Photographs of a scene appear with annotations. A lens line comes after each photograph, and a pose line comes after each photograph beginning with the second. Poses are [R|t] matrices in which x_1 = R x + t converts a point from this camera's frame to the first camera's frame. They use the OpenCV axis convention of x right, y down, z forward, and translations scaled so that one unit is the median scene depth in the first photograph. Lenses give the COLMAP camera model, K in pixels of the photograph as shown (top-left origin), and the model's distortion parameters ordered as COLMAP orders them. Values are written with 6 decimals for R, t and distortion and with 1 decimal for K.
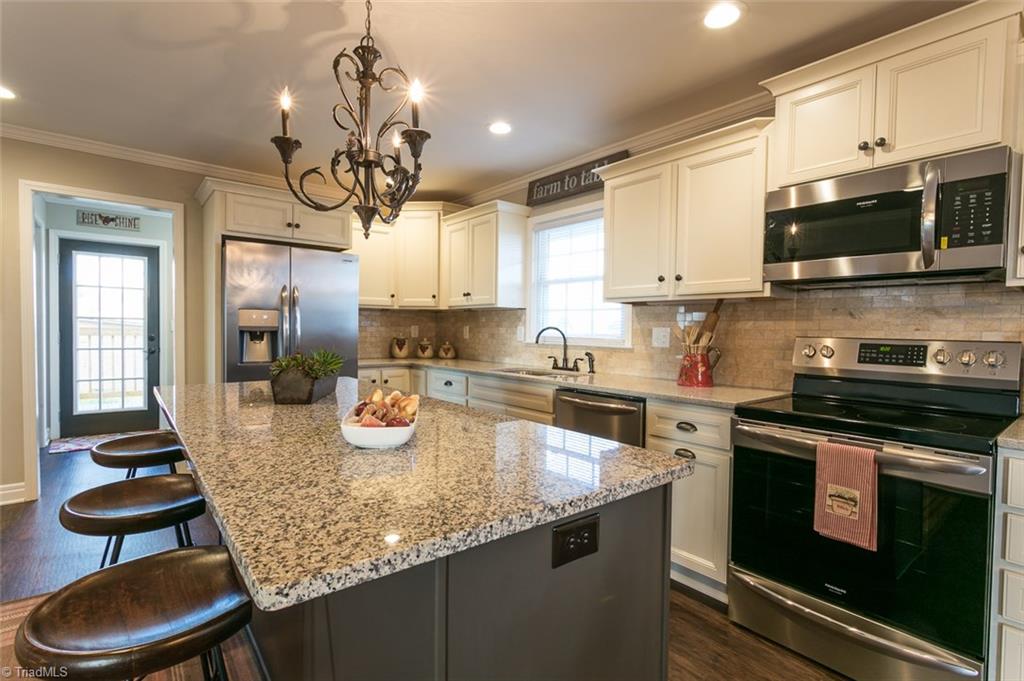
lens RADIAL K [[493.0, 0, 511.1], [0, 493.0, 340.8], [0, 0, 1]] dist [-0.002143, -0.002518]
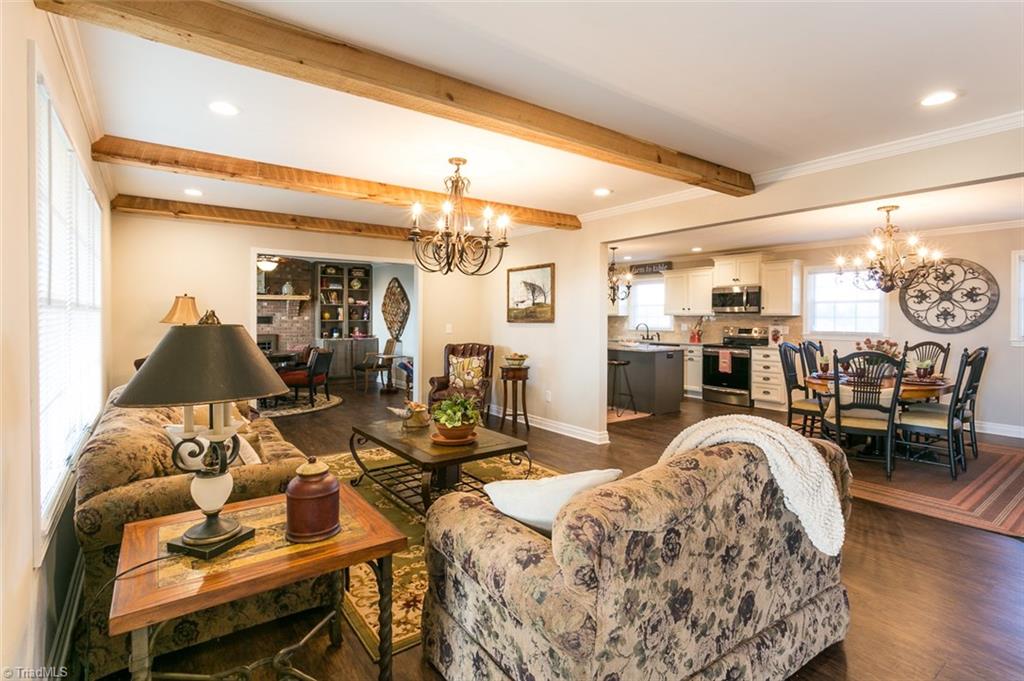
lens RADIAL K [[493.0, 0, 517.0], [0, 493.0, 319.7], [0, 0, 1]] dist [-0.002143, -0.002518]
pose [[0.998921, -0.008366, -0.045673, -0.644679], [0.007189, 0.999639, -0.025873, 0.020921], [0.045873, 0.025517, 0.998621, -2.290420]]
